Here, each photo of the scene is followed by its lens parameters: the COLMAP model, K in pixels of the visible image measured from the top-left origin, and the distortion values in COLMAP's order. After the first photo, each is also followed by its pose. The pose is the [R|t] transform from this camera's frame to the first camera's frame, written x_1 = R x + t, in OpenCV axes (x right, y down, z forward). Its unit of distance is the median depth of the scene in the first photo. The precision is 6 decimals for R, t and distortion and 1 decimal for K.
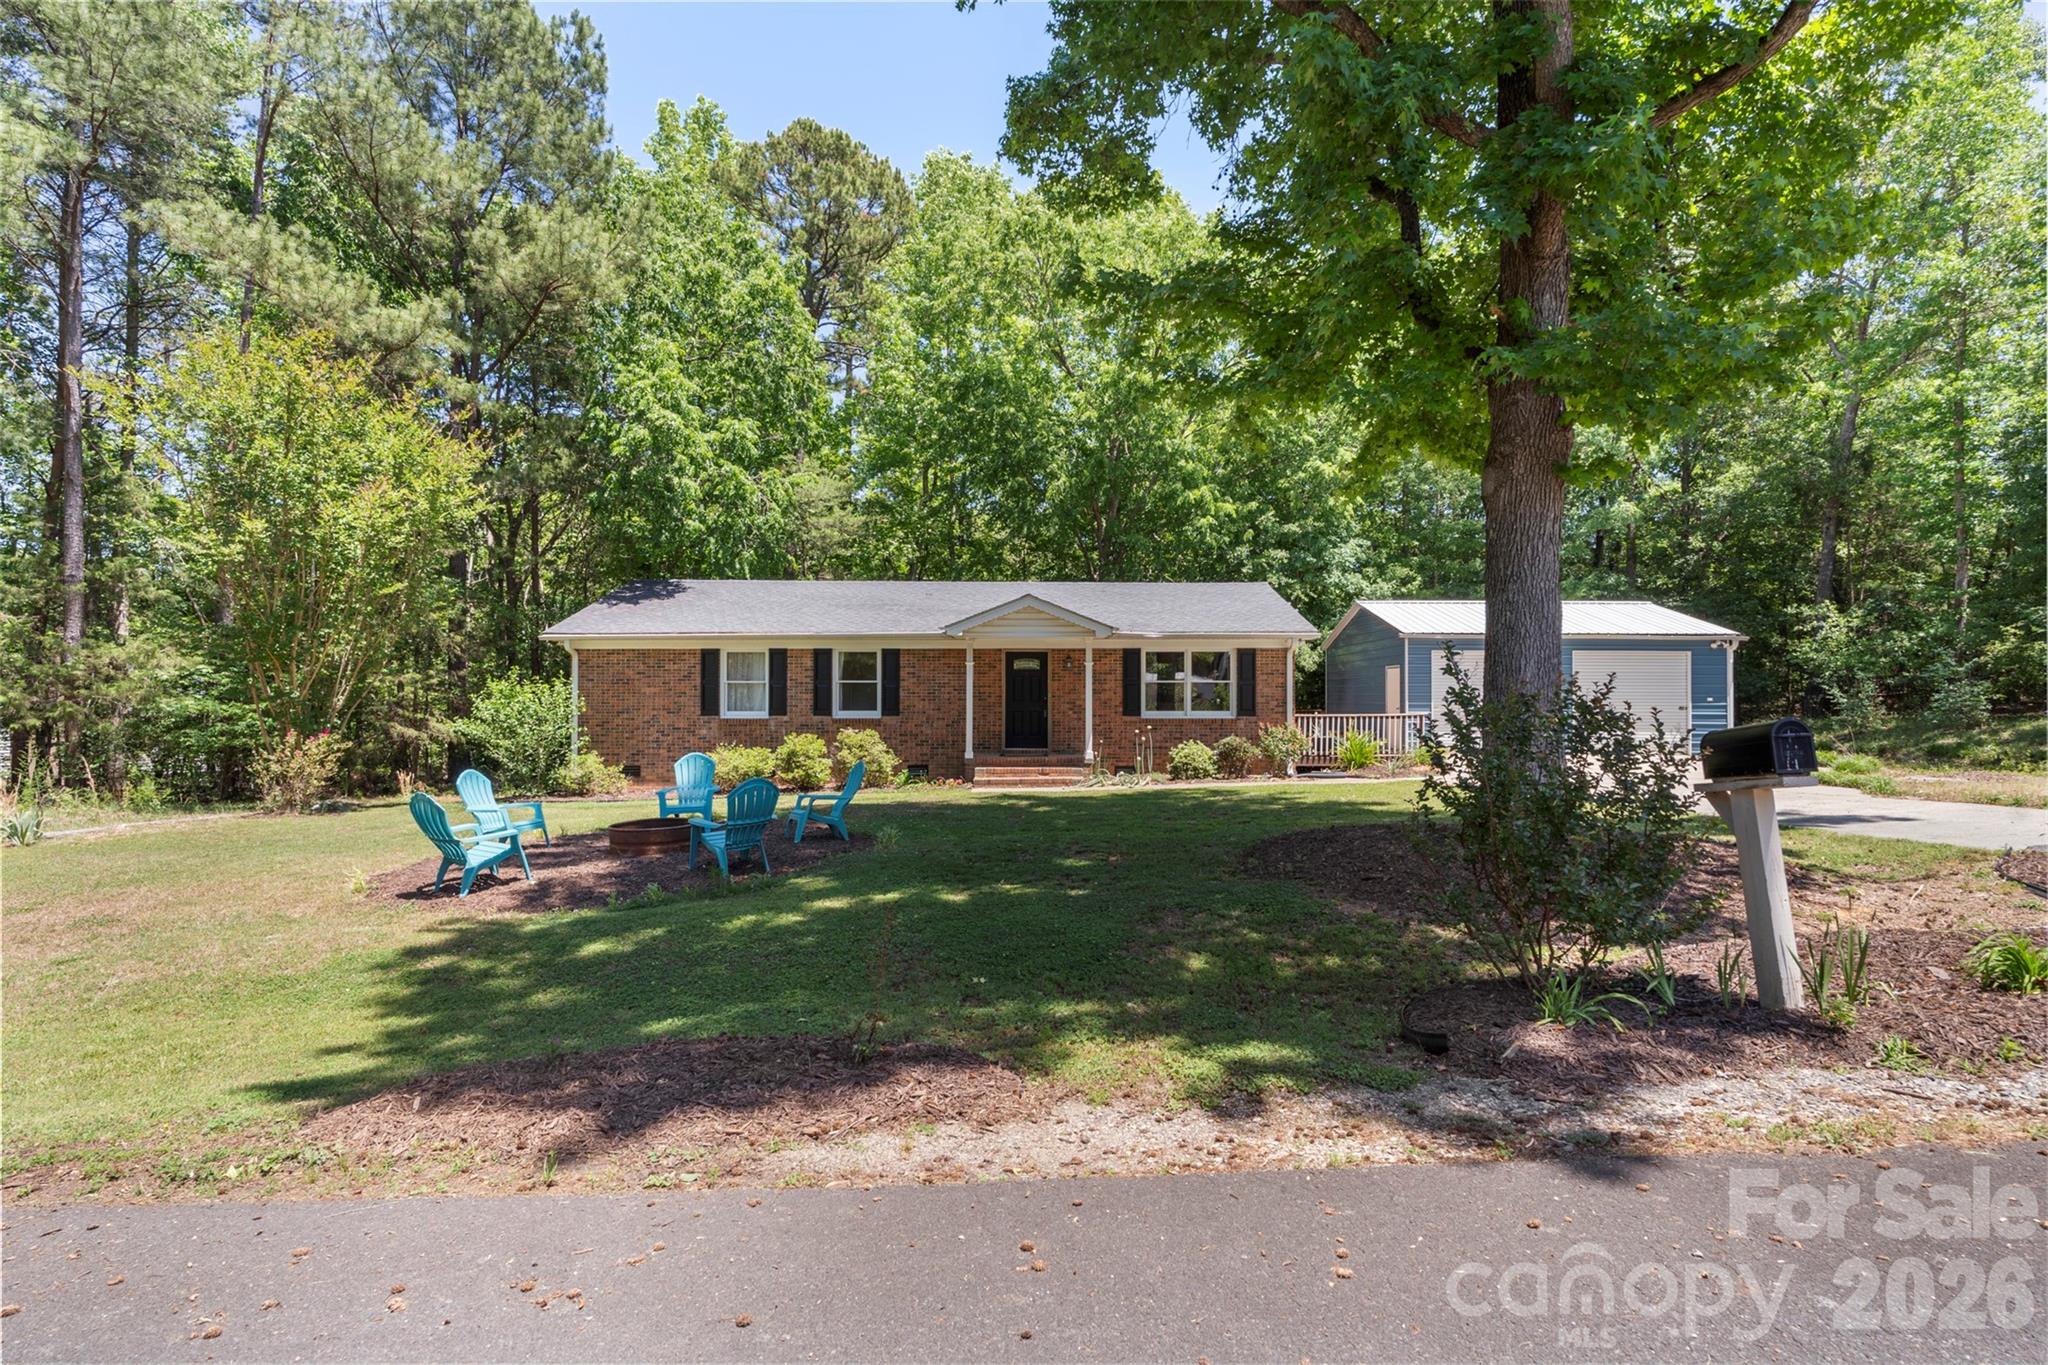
lens RADIAL K [[1111.9, 0, 1054.1], [0, 1111.9, 684.1], [0, 0, 1]] dist [-0.002700, -0.000267]
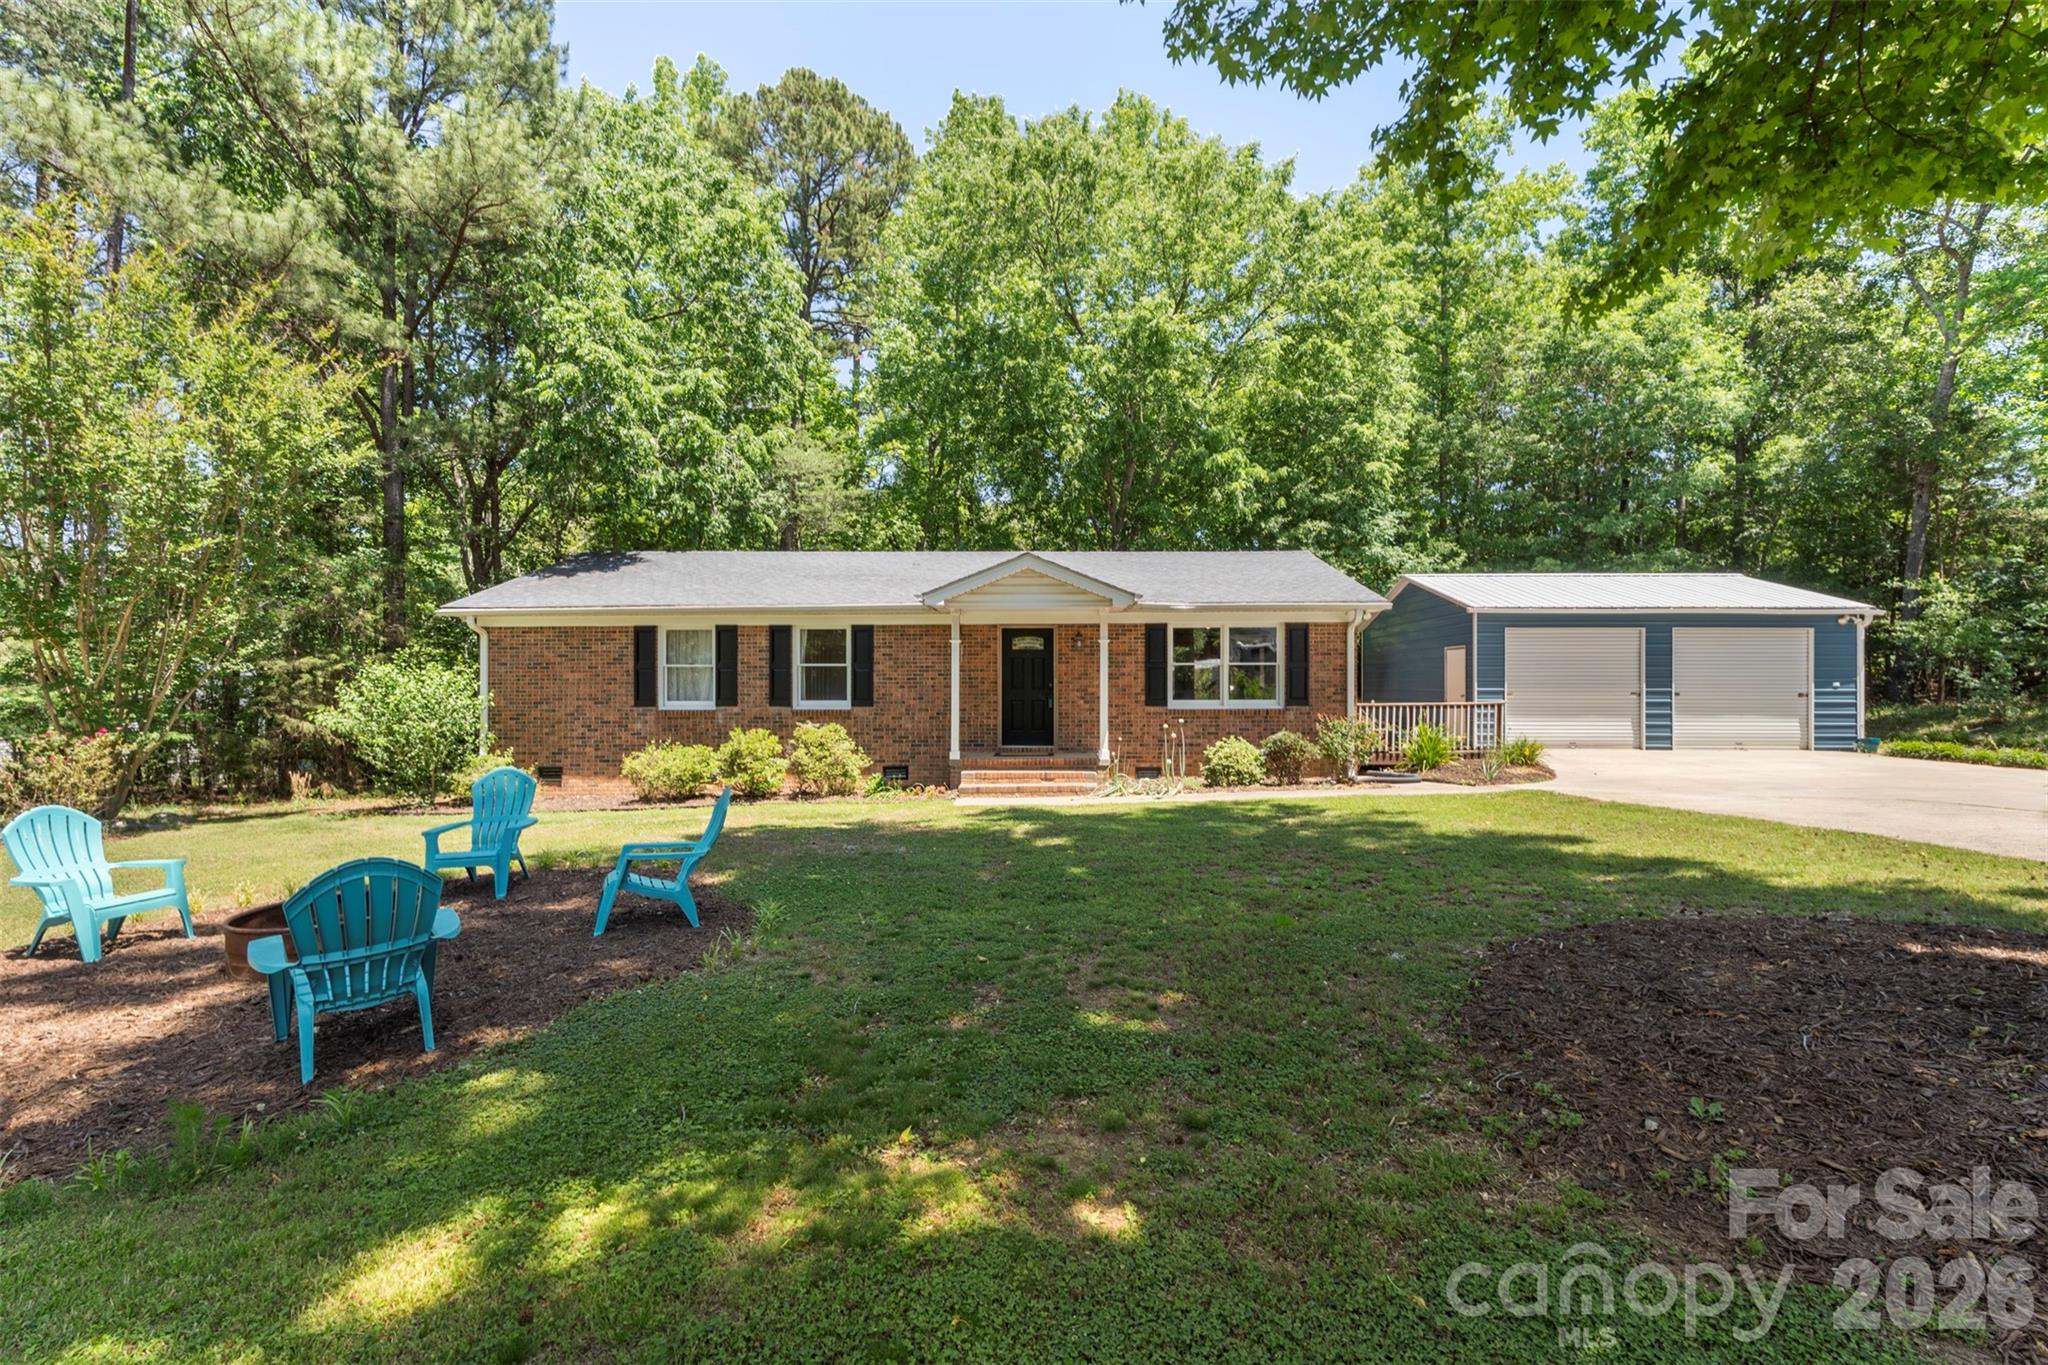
lens RADIAL K [[910.4, 0, 1024.5], [0, 910.4, 686.3], [0, 0, 1]] dist [-0.000911, -0.000107]
pose [[0.998560, -0.002425, -0.053588, 0.008925], [0.003107, 0.999915, 0.012656, 0.005404], [0.053553, -0.012804, 0.998483, 0.330461]]
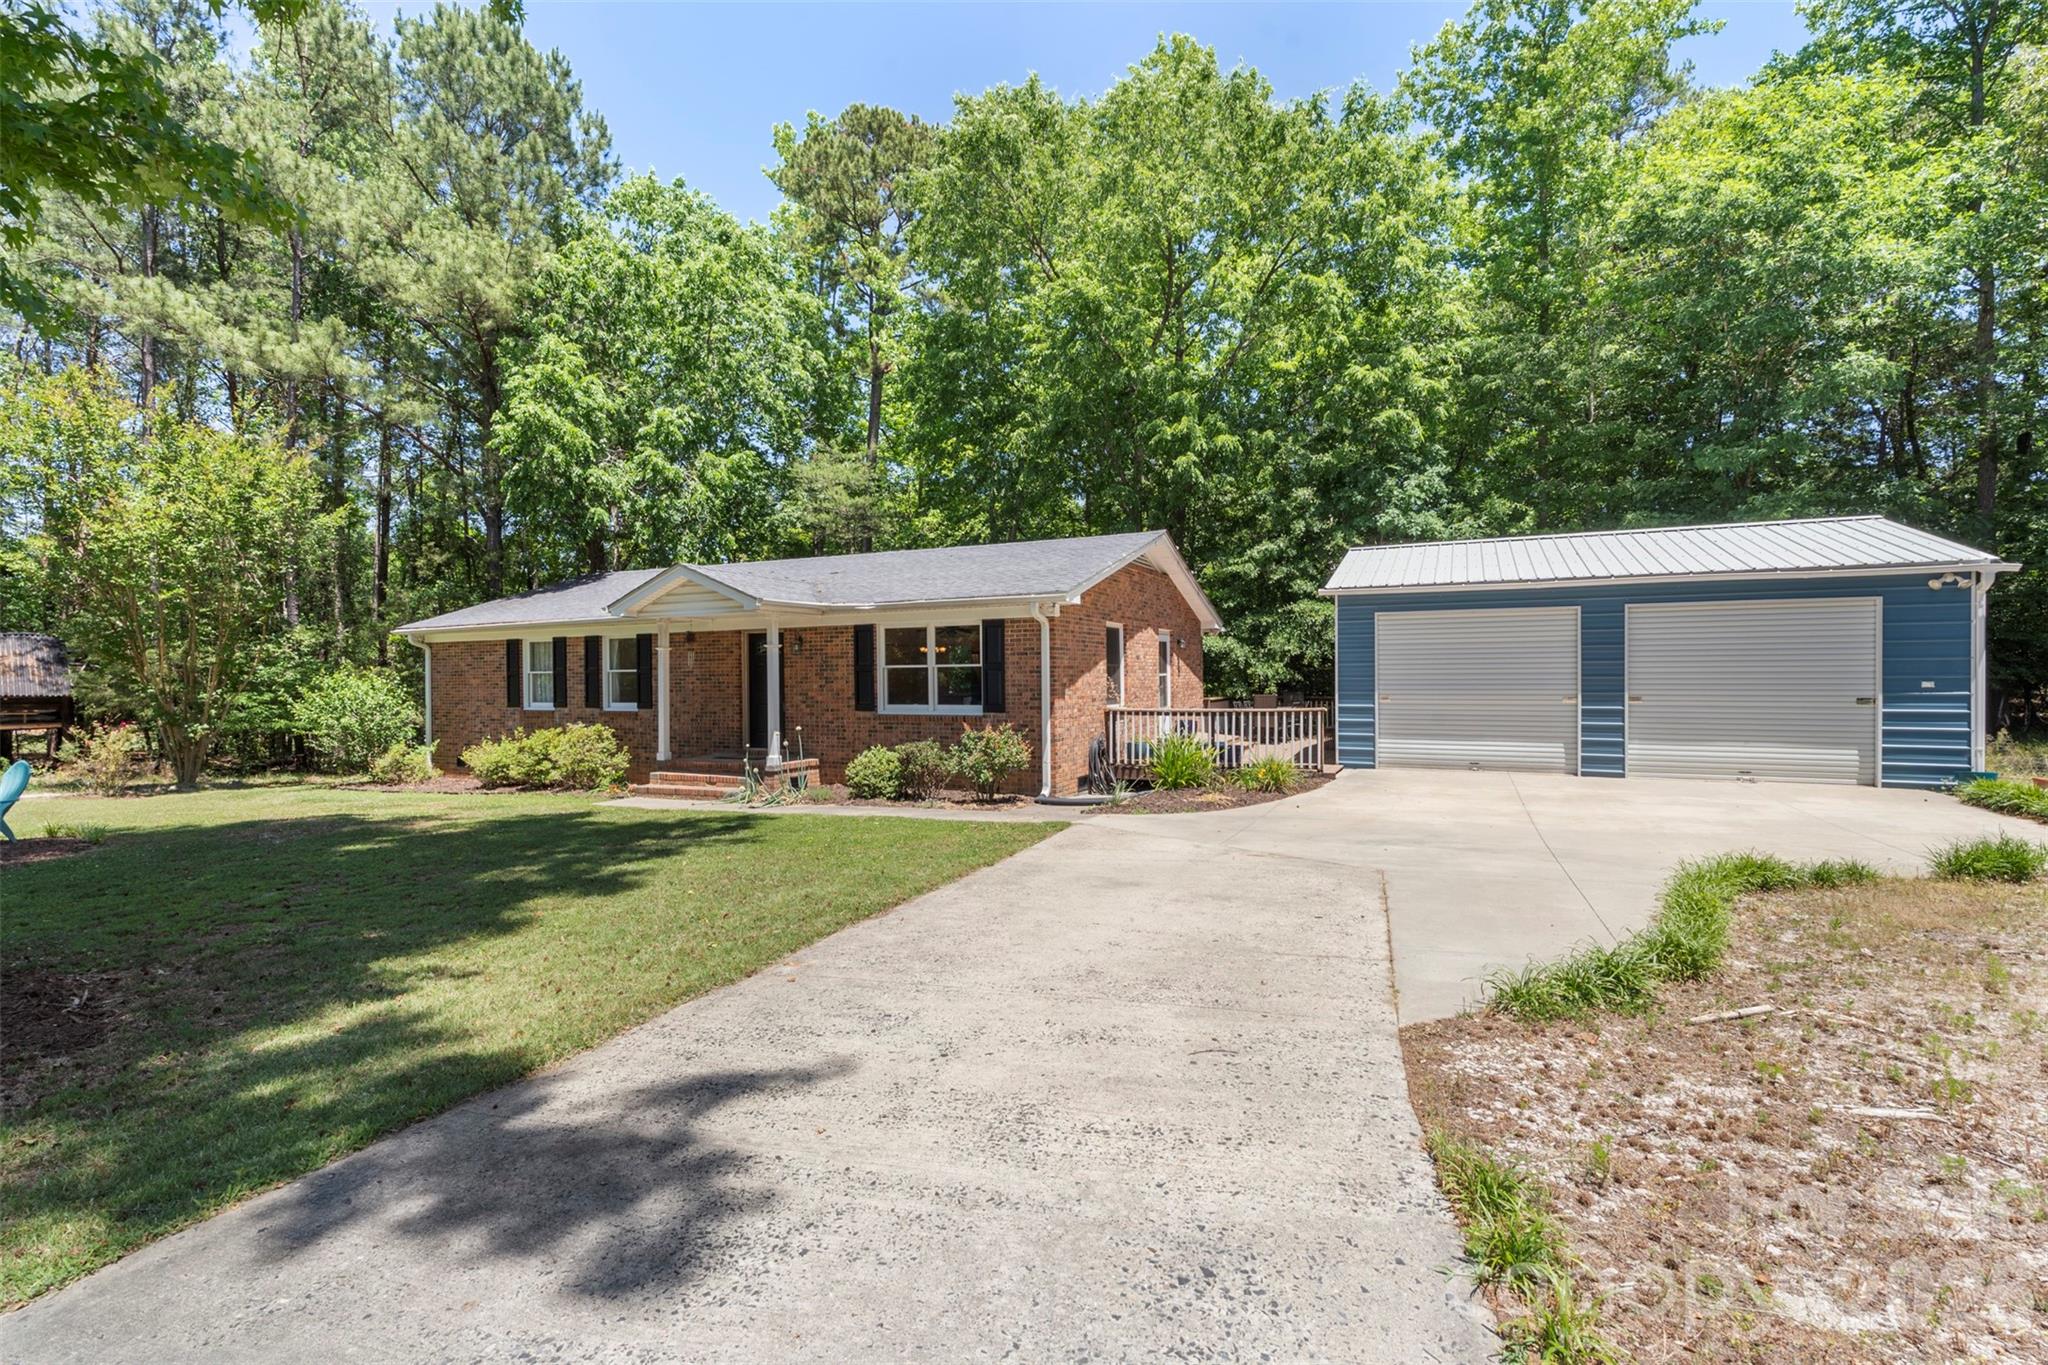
lens RADIAL K [[927.5, 0, 1172.4], [0, 927.5, 678.7], [0, 0, 1]] dist [0.002712, 0.000242]
pose [[0.888448, -0.004359, -0.458956, 0.574116], [0.014550, 0.999720, 0.018671, -0.003612], [0.458746, -0.023266, 0.888263, 0.525871]]
